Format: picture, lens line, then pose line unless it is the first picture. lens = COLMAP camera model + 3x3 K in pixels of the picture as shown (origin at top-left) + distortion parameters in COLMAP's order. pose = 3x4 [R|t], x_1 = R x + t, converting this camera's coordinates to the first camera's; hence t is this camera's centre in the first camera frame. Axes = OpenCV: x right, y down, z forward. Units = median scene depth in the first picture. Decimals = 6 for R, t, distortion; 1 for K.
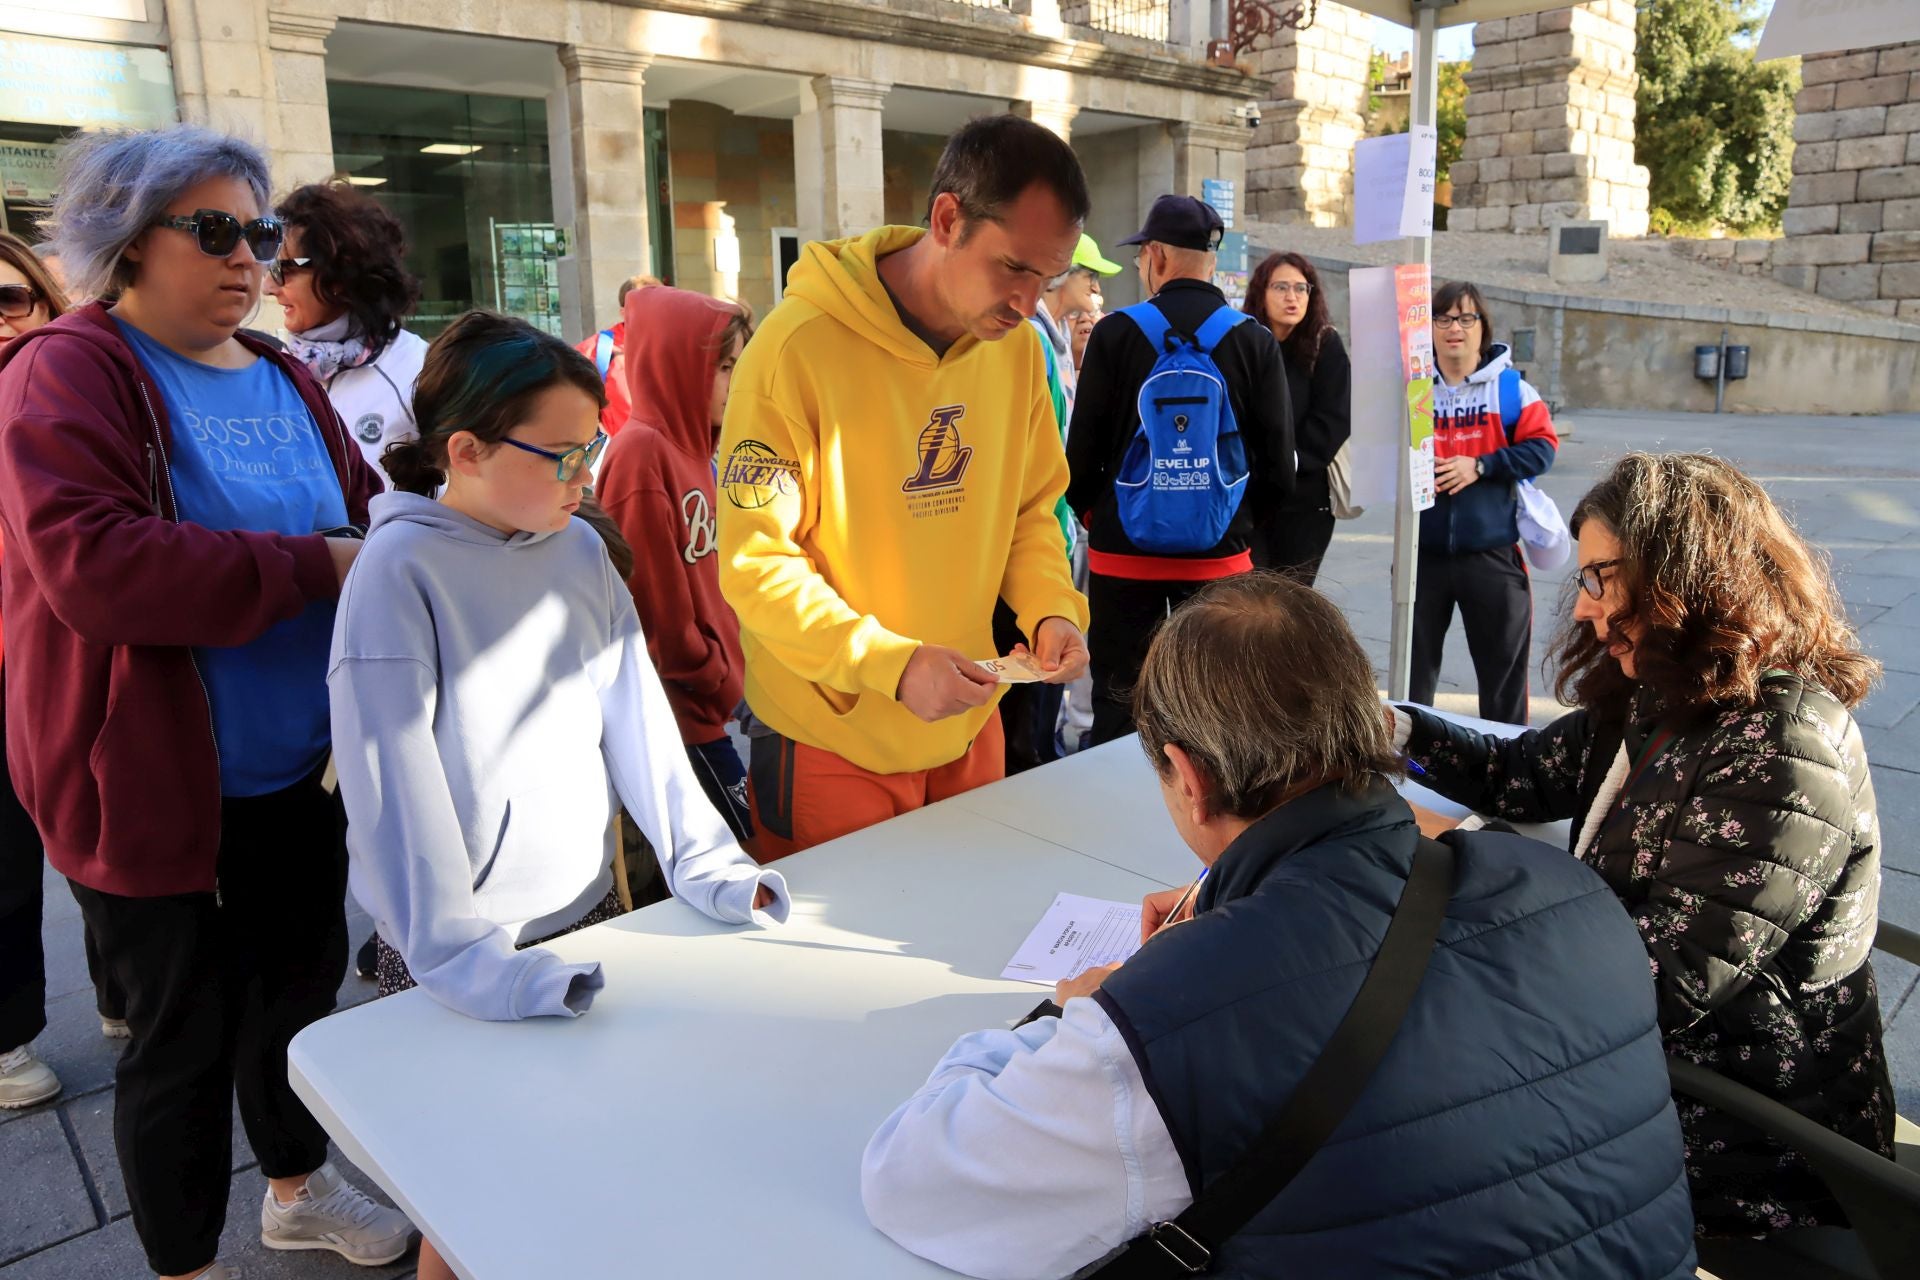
lens RADIAL K [[1326.9, 0, 967.4], [0, 1326.9, 628.1], [0, 0, 1]] dist [-0.119095, 0.085136]
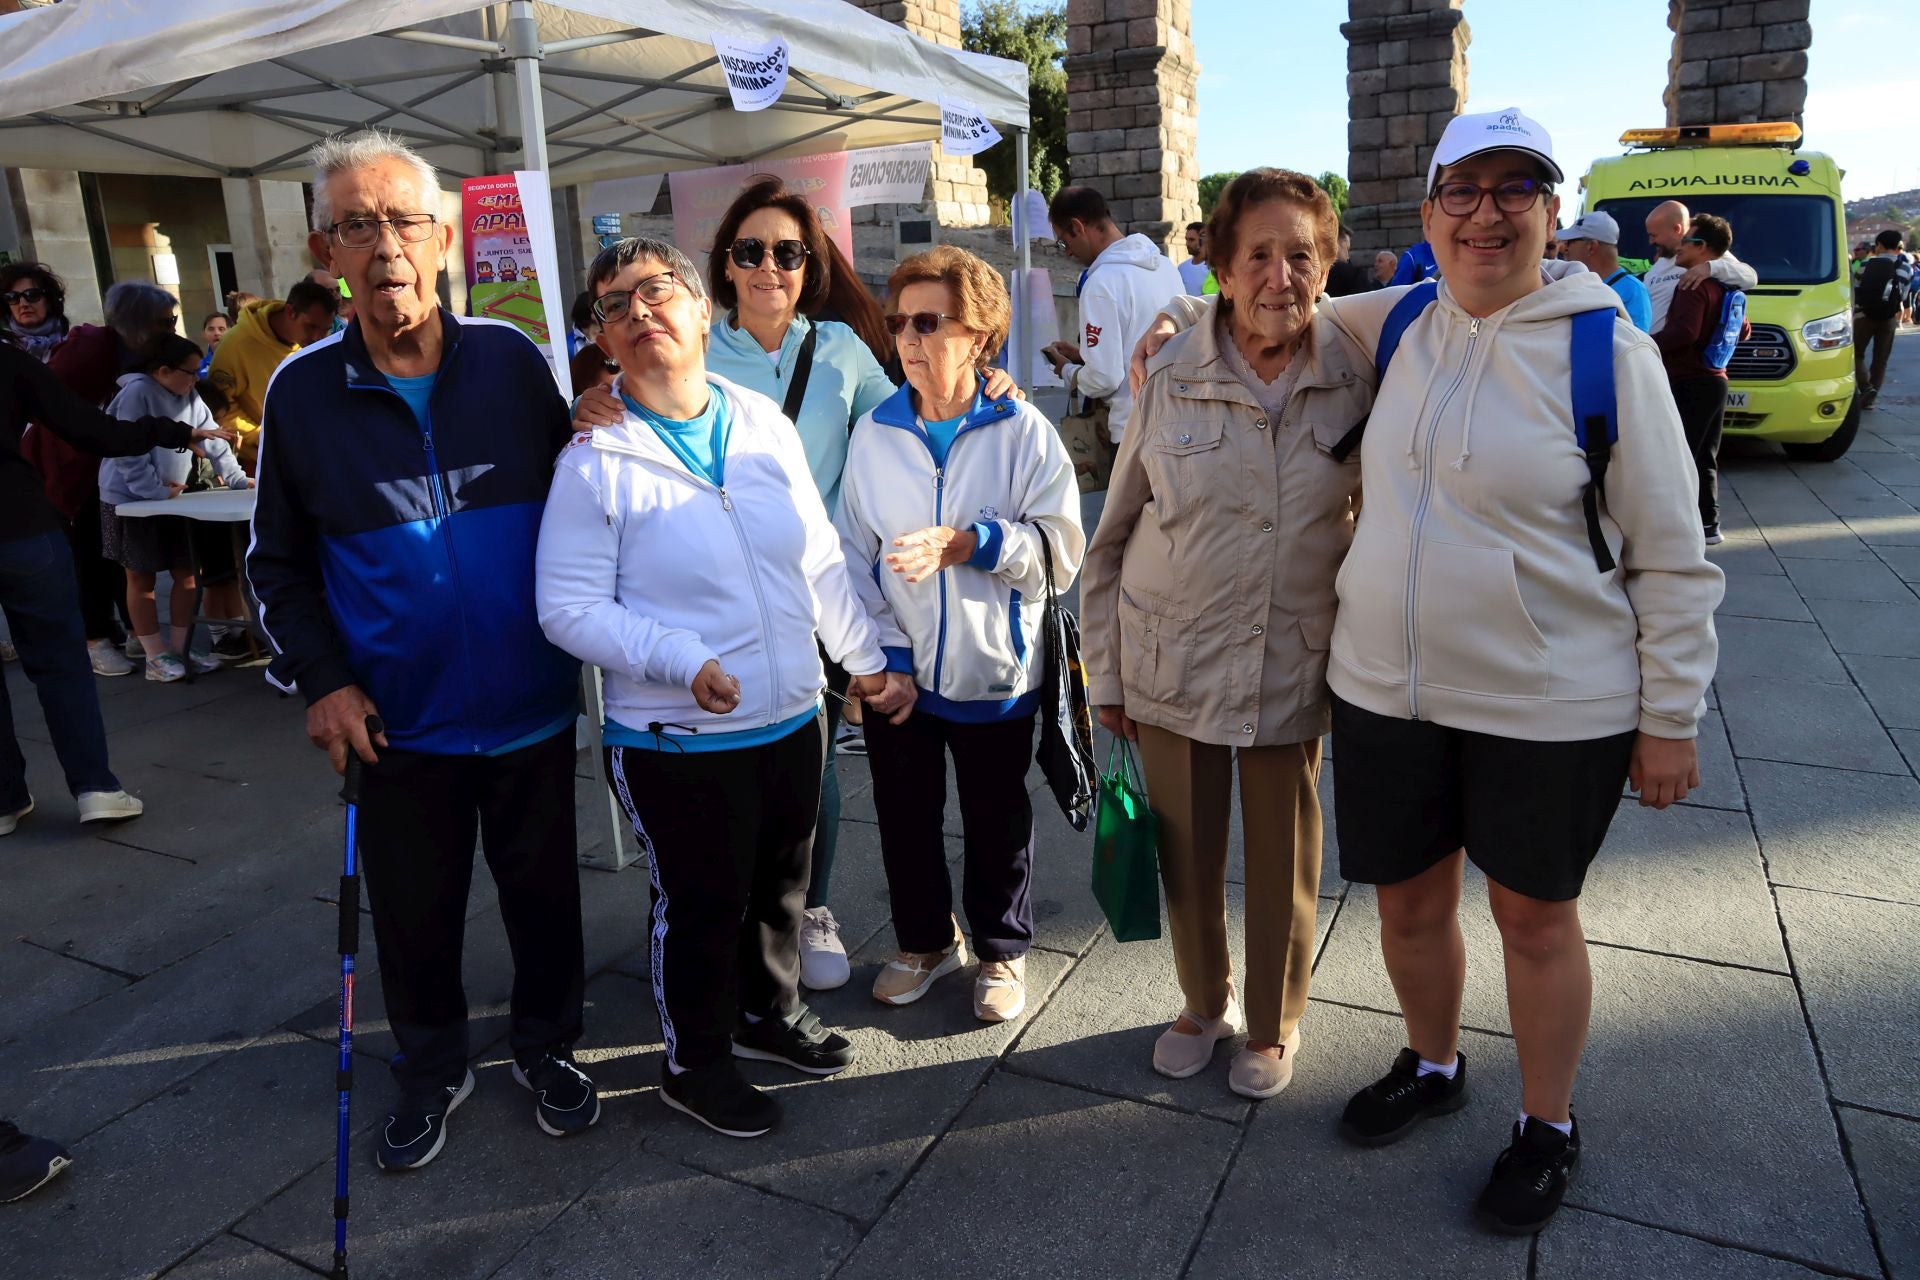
lens RADIAL K [[1326.9, 0, 967.4], [0, 1326.9, 628.1], [0, 0, 1]] dist [-0.119095, 0.085136]
pose [[0.928894, -0.111790, 0.353070, 0.028059], [0.108485, 0.993669, 0.029203, 0.051794], [-0.354099, 0.011176, 0.935141, -0.215032]]
